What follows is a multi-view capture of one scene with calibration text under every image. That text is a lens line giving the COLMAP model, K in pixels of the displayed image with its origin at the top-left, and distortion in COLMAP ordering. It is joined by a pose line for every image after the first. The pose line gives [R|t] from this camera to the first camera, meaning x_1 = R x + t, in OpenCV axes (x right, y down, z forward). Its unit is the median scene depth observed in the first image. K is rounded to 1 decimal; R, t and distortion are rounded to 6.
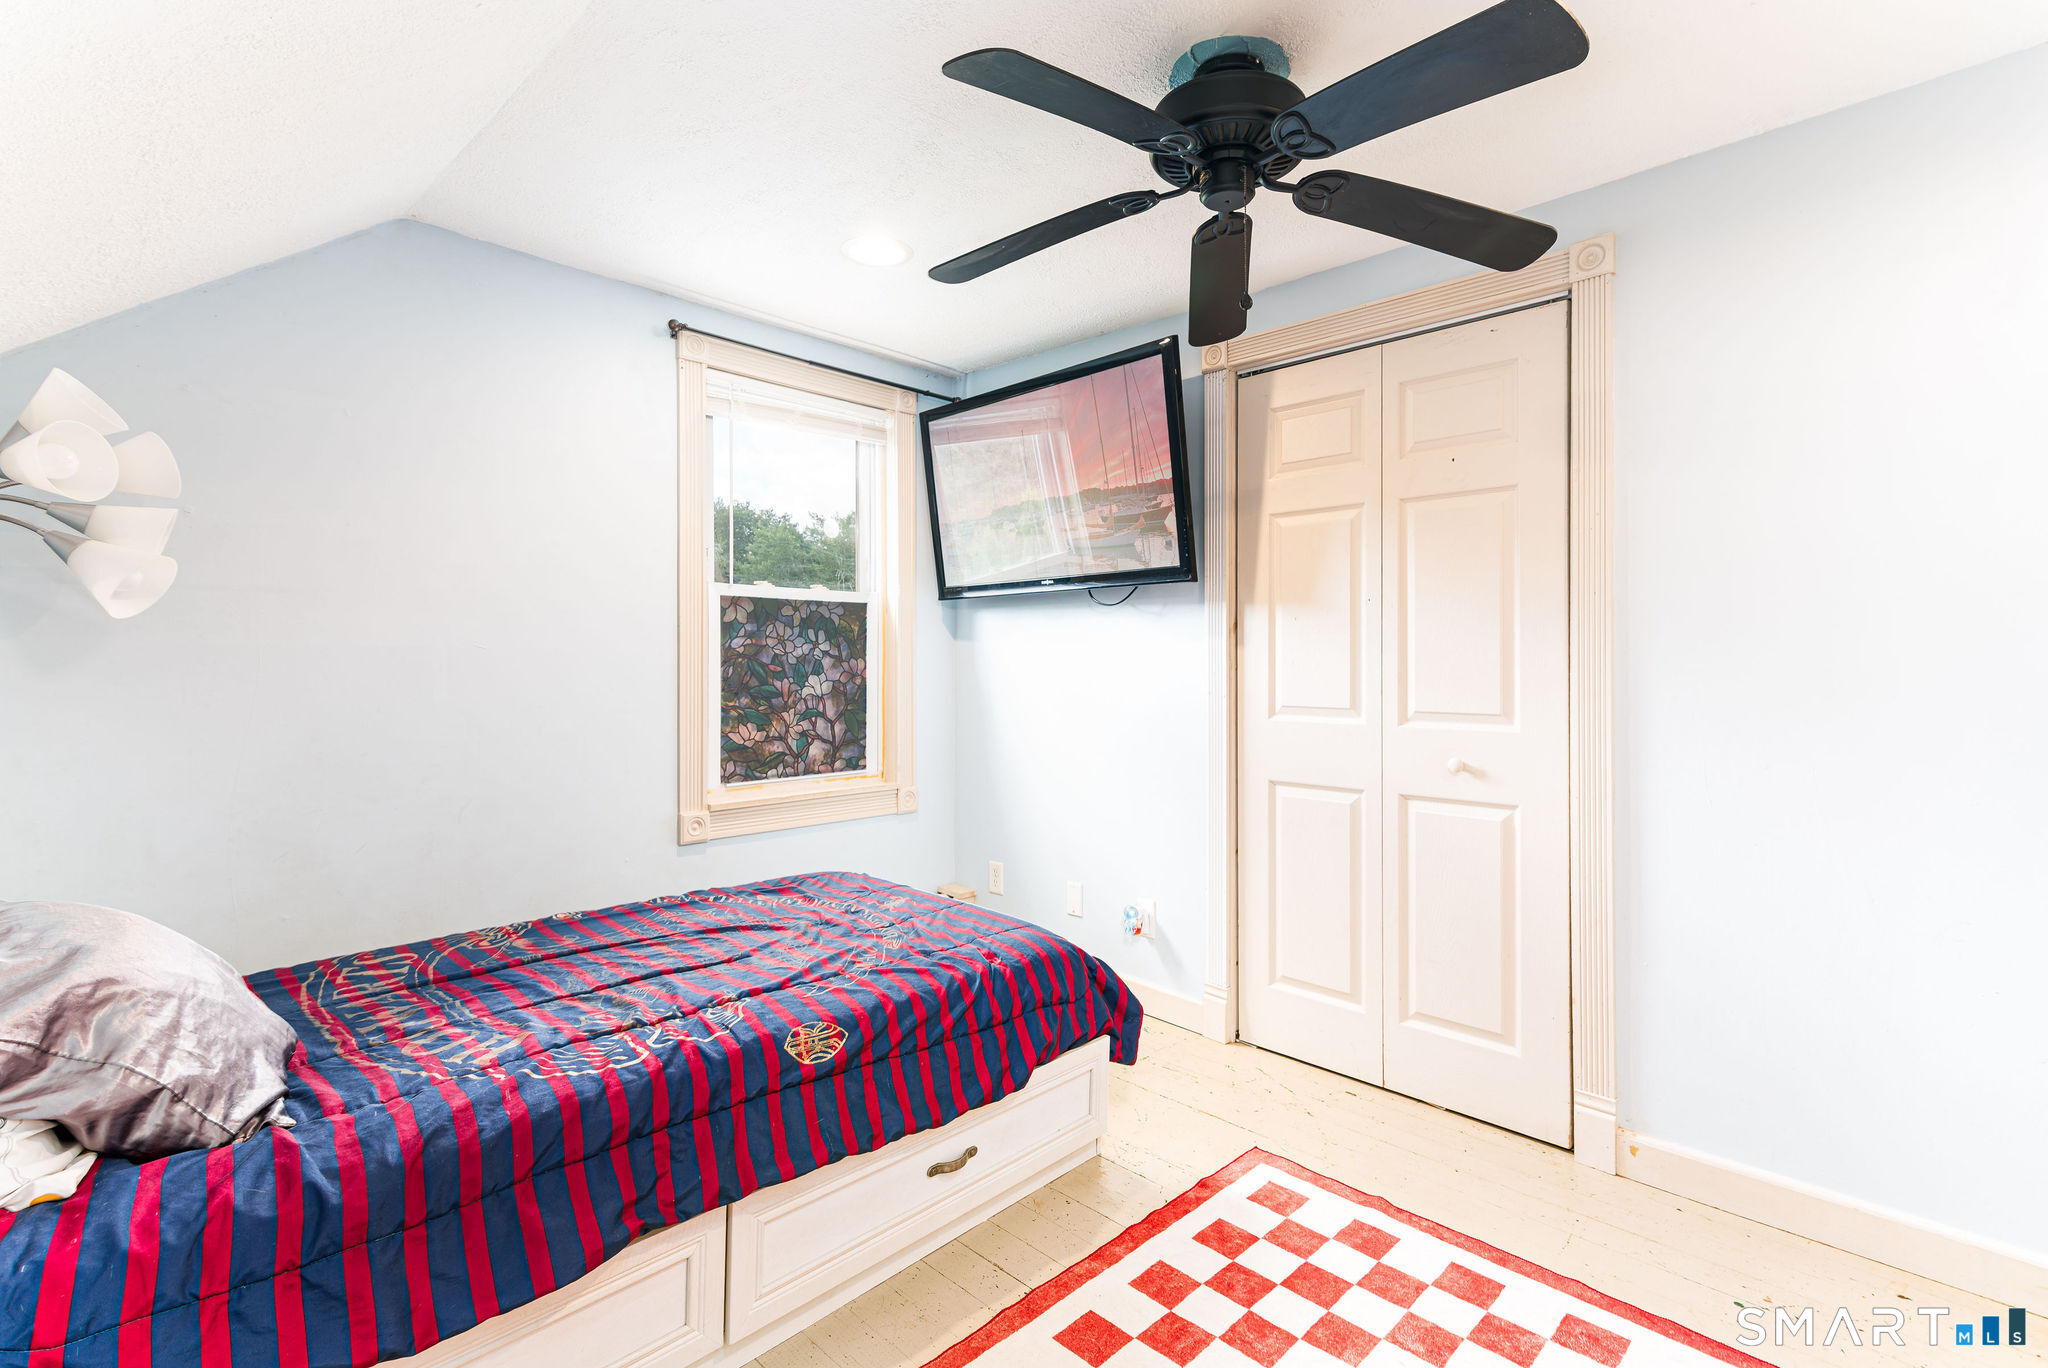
lens RADIAL K [[943.4, 0, 1020.6], [0, 943.4, 668.4], [0, 0, 1]] dist [0.013757, -0.001386]
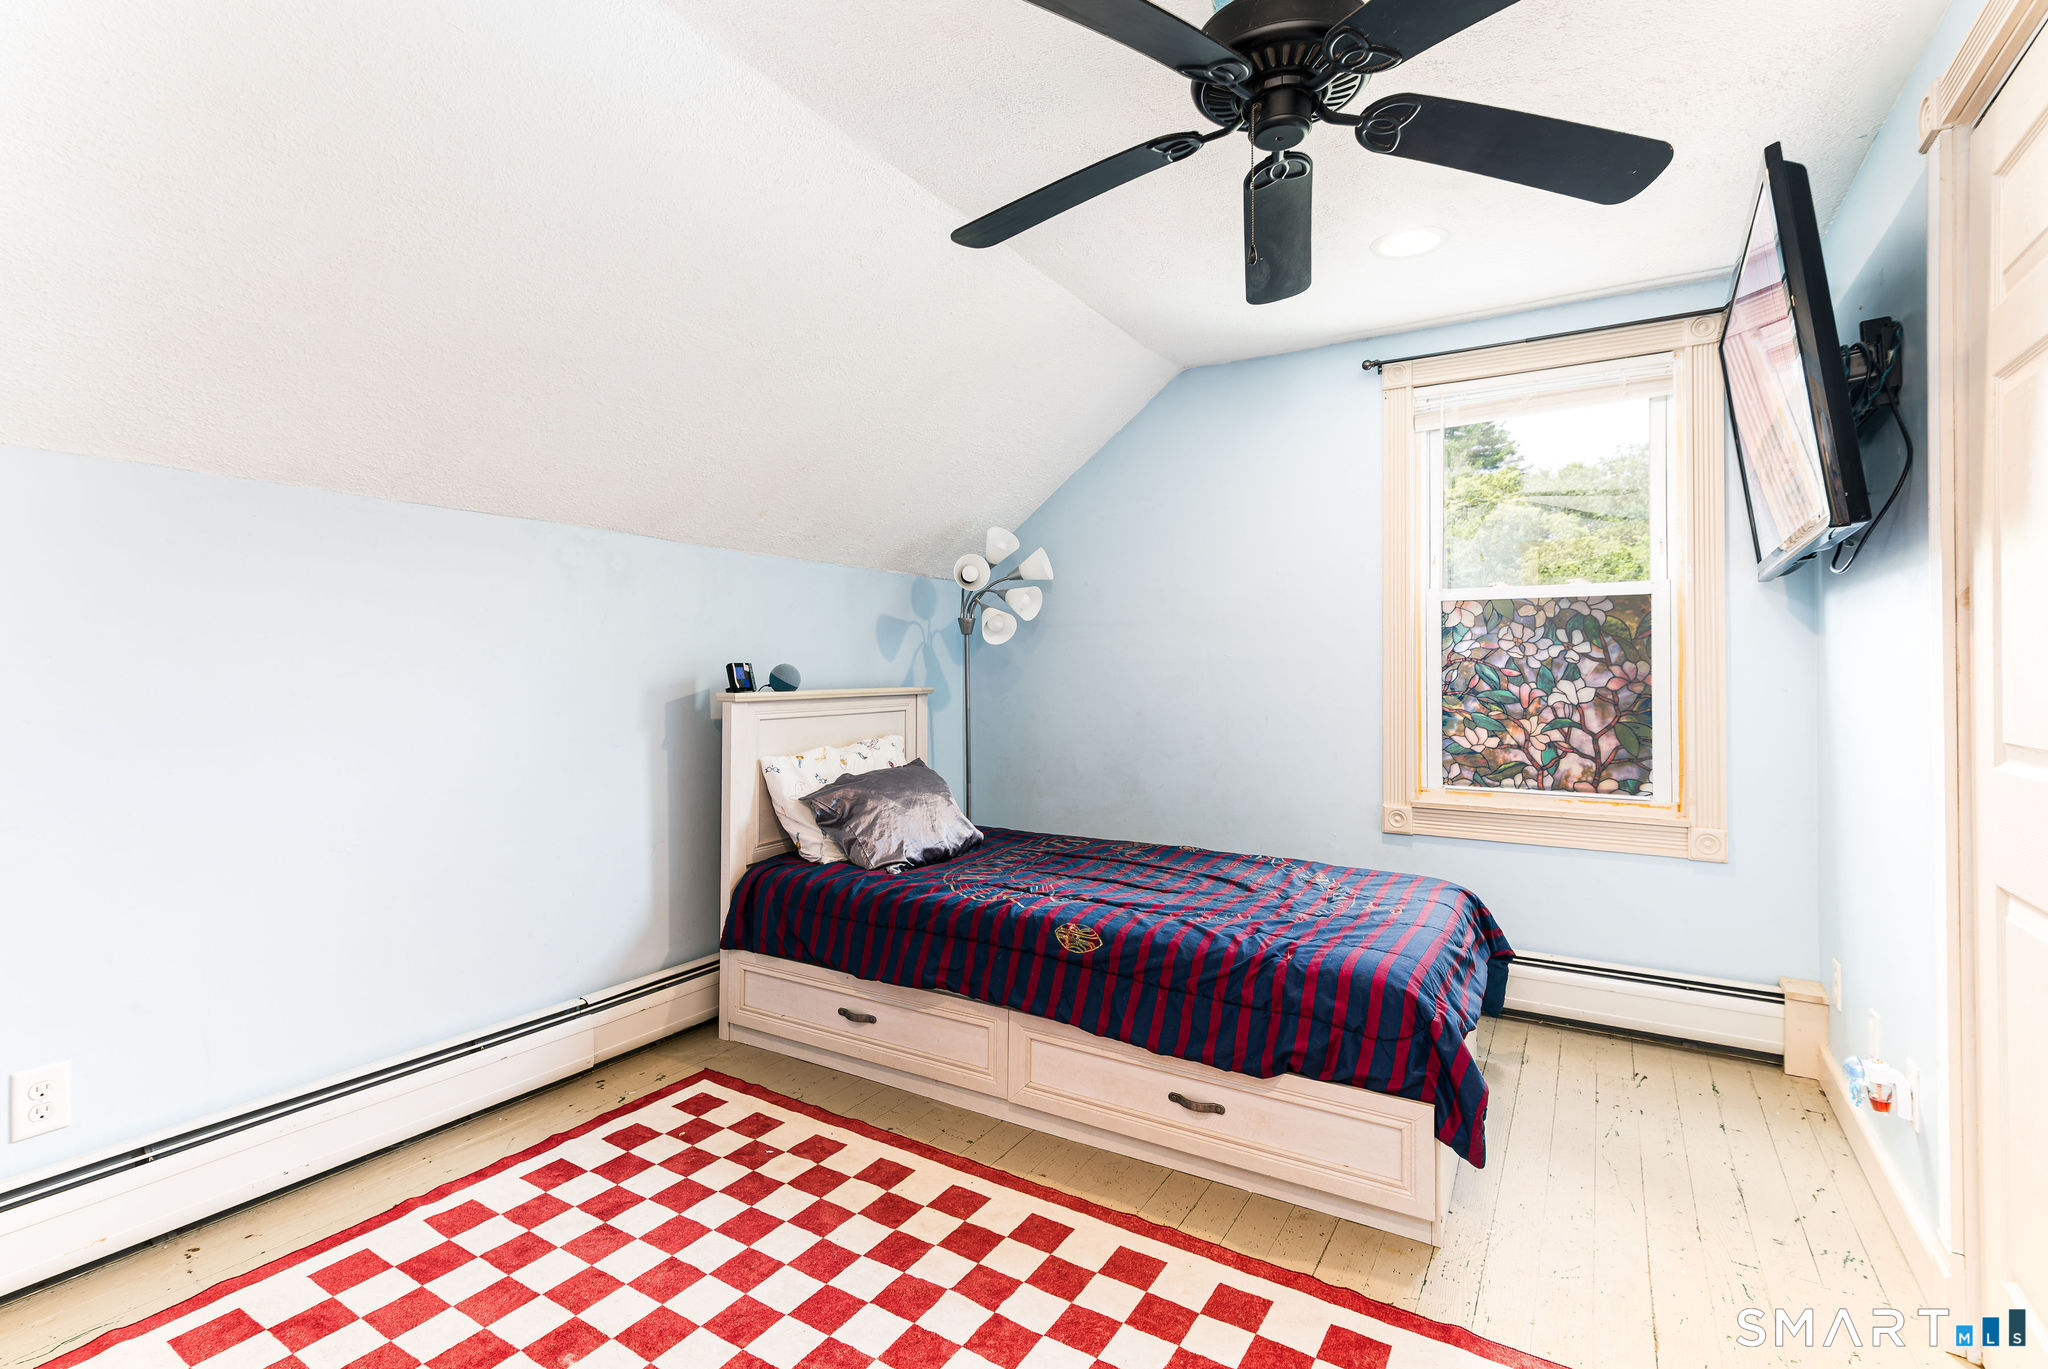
lens RADIAL K [[943.4, 0, 1022.3], [0, 943.4, 676.3], [0, 0, 1]] dist [0.013757, -0.001386]
pose [[0.238999, 0.004329, -0.971010, 0.535477], [-0.009682, 0.999951, 0.002075, 0.006407], [0.970972, 0.008905, 0.239029, 0.289487]]
